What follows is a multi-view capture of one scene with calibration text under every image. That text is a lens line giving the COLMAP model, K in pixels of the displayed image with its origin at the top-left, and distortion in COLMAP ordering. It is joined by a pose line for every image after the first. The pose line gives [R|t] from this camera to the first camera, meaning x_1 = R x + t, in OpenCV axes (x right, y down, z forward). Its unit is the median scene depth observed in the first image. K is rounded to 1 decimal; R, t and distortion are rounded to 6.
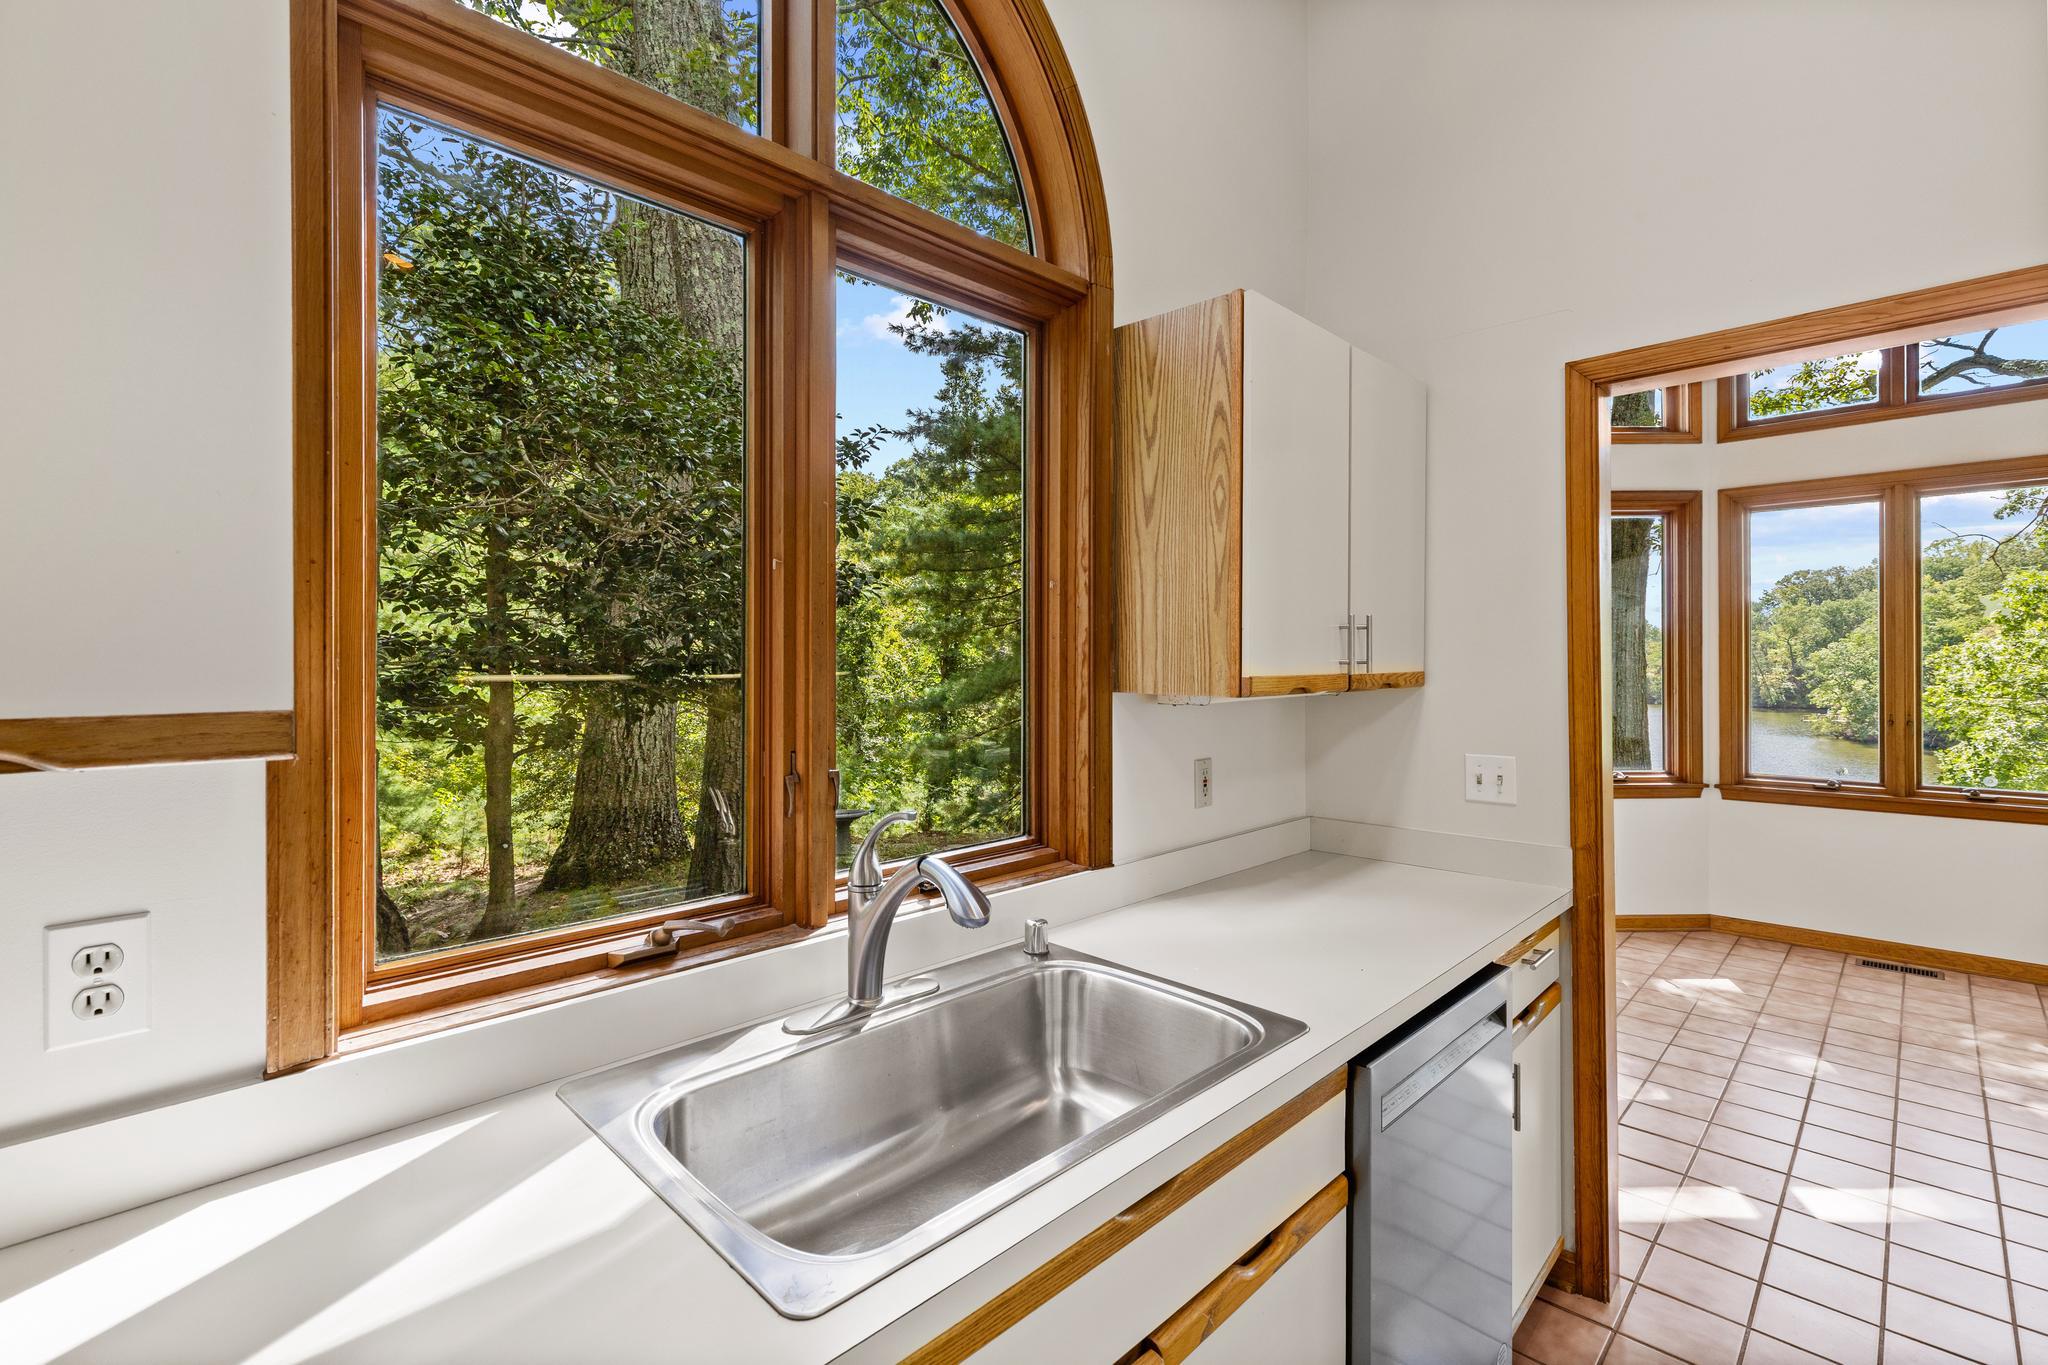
lens RADIAL K [[925.3, 0, 1025.1], [0, 925.3, 660.9], [0, 0, 1]] dist [0.004897, -0.001323]
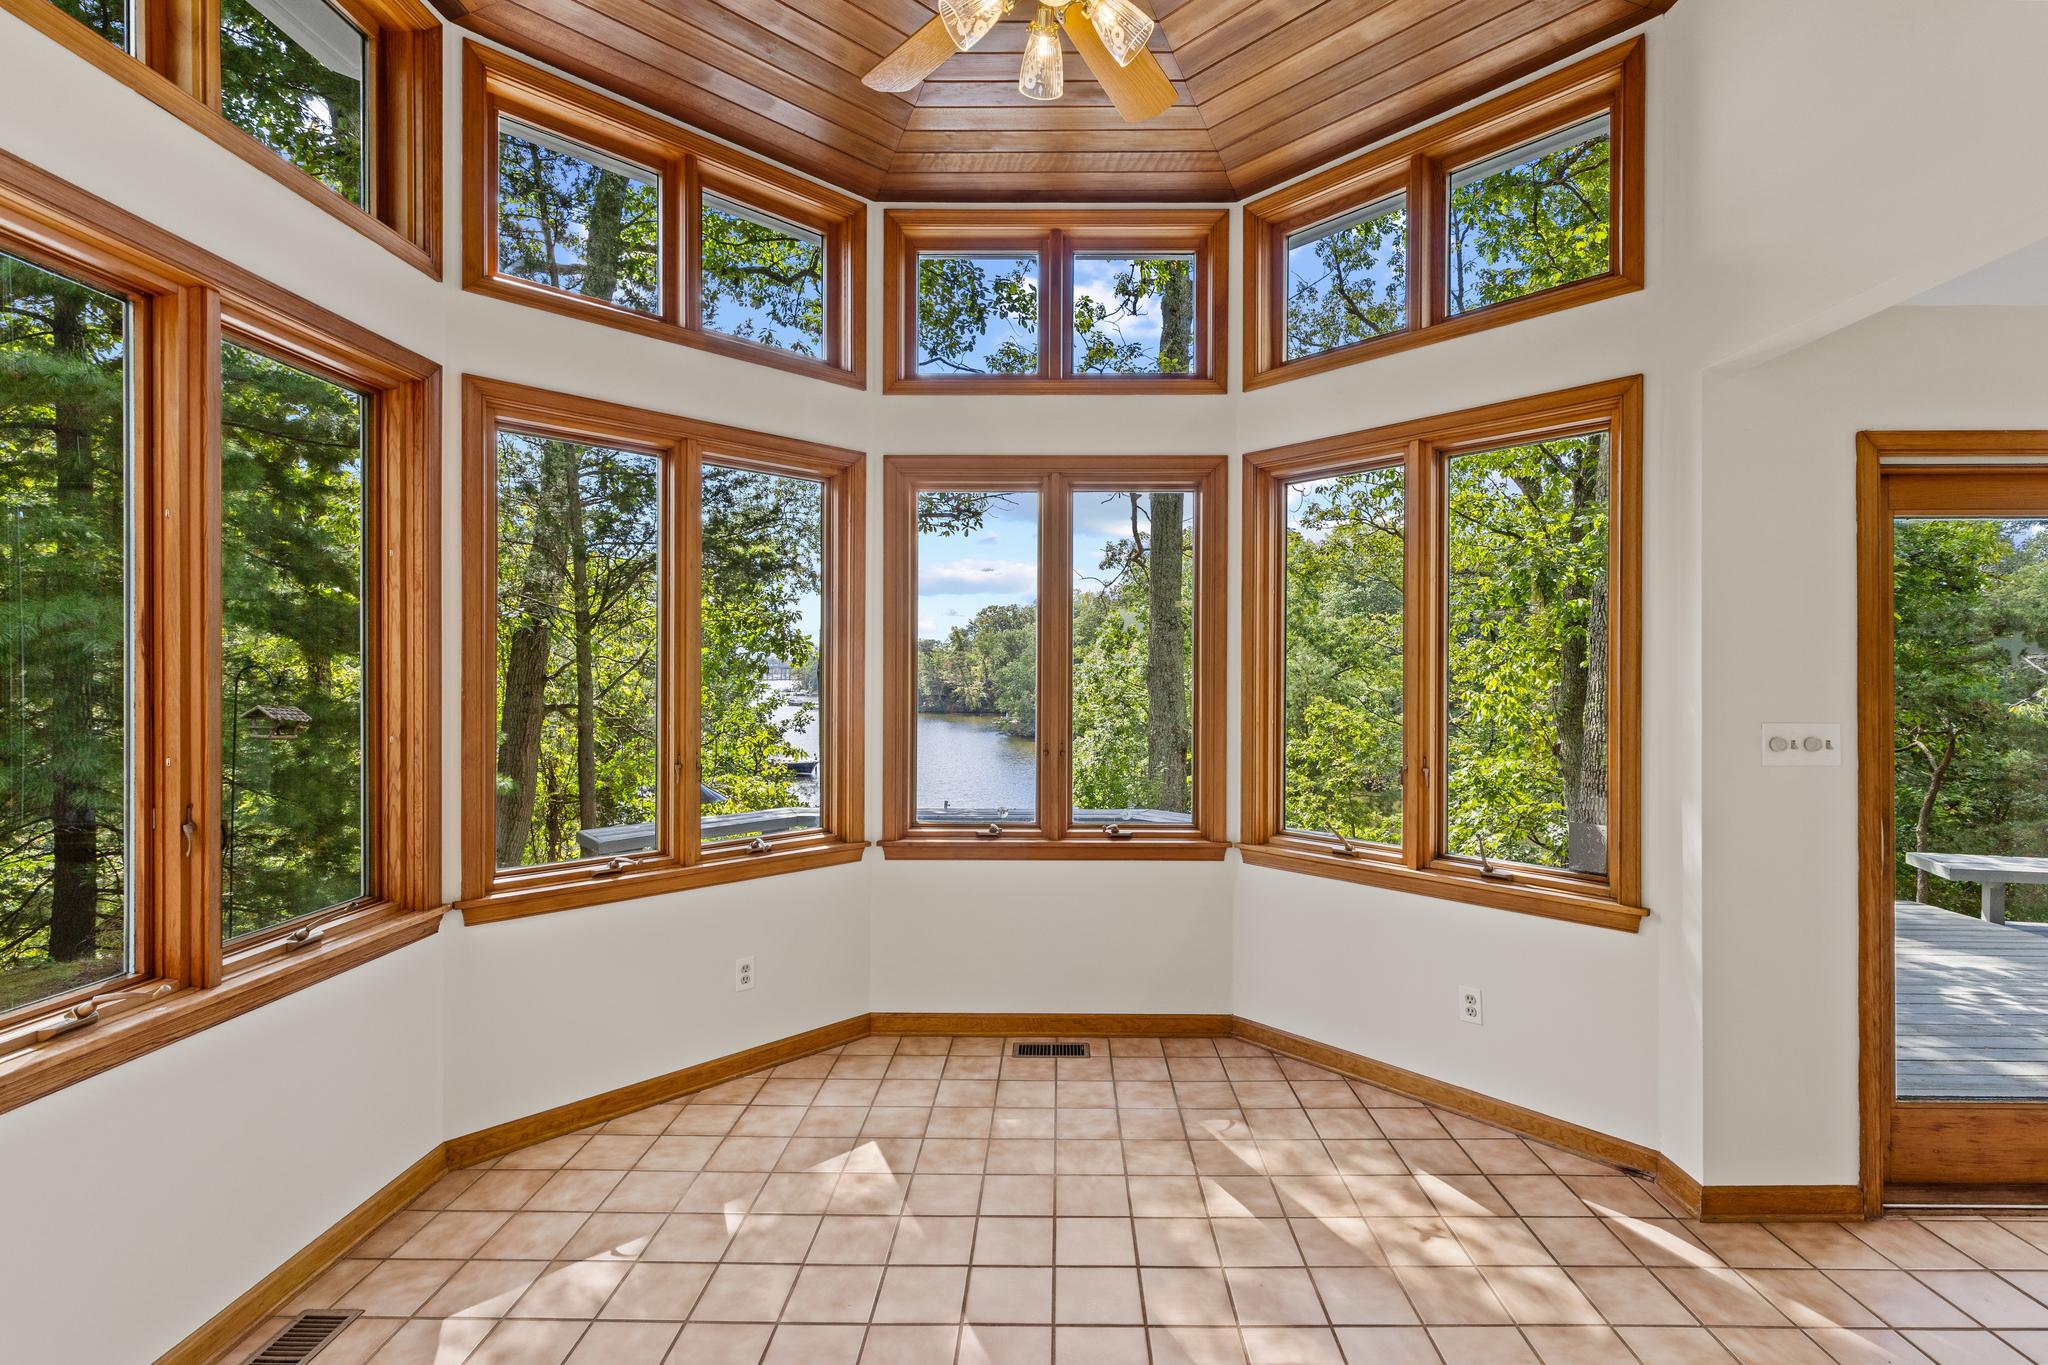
lens RADIAL K [[925.3, 0, 1056.5], [0, 925.3, 686.5], [0, 0, 1]] dist [0.004897, -0.001323]
pose [[0.720321, -0.003104, 0.693634, 0.651636], [-0.006395, 0.999918, 0.011116, -0.006273], [-0.693611, -0.012442, 0.720242, 0.710551]]
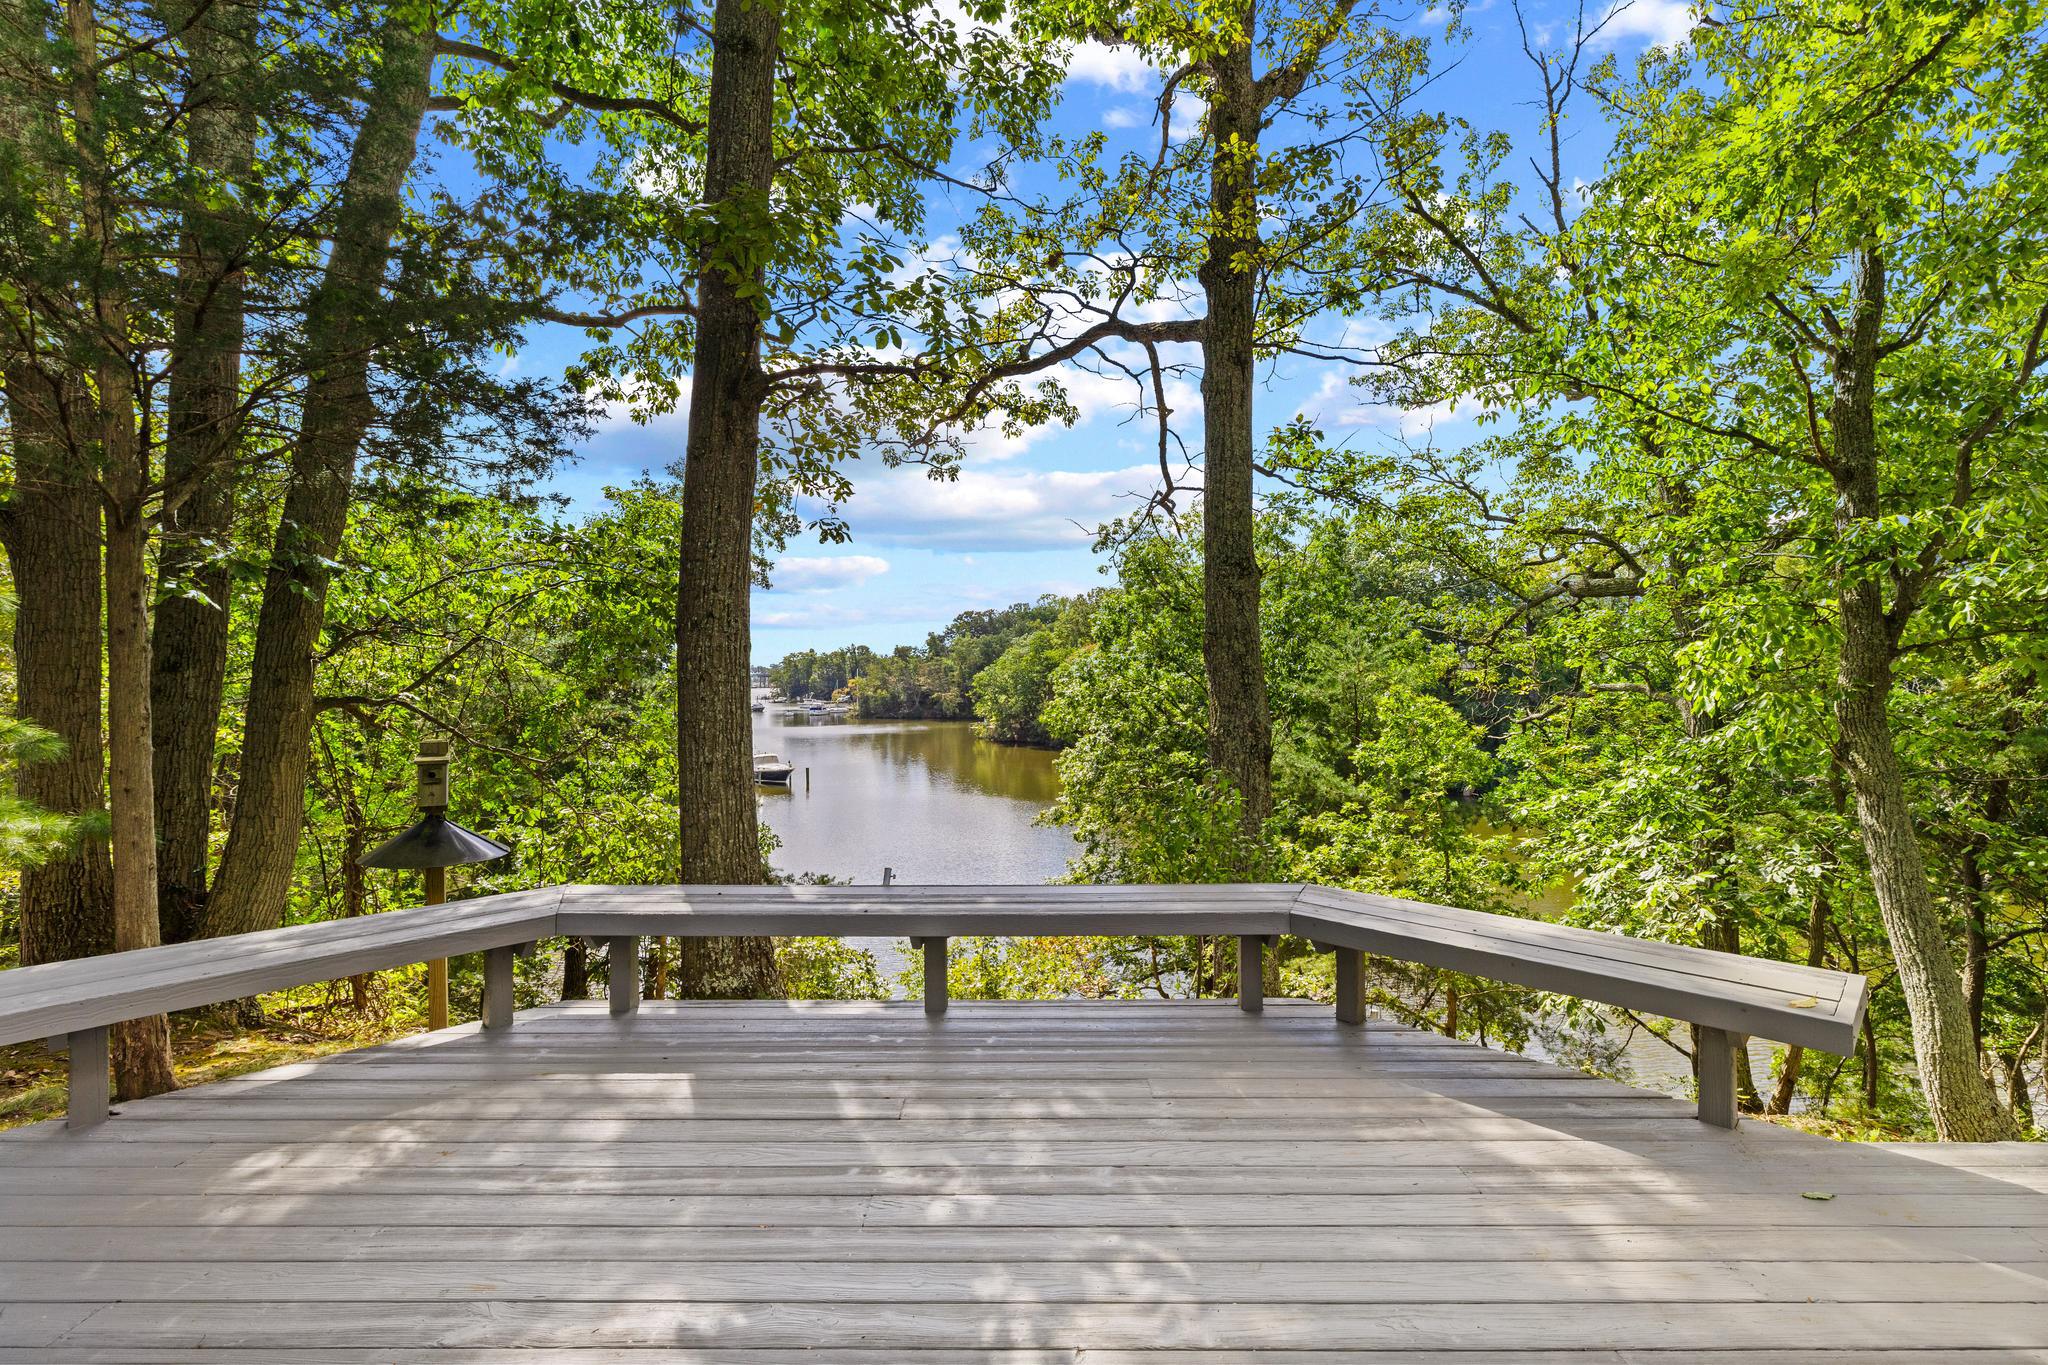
lens RADIAL K [[925.3, 0, 1023.4], [0, 925.3, 684.7], [0, 0, 1]] dist [0.004897, -0.001323]
pose [[0.727878, -0.003892, 0.685695, 1.488764], [0.002372, 0.999992, 0.003158, 0.088907], [-0.685702, -0.000672, 0.727882, 1.740168]]
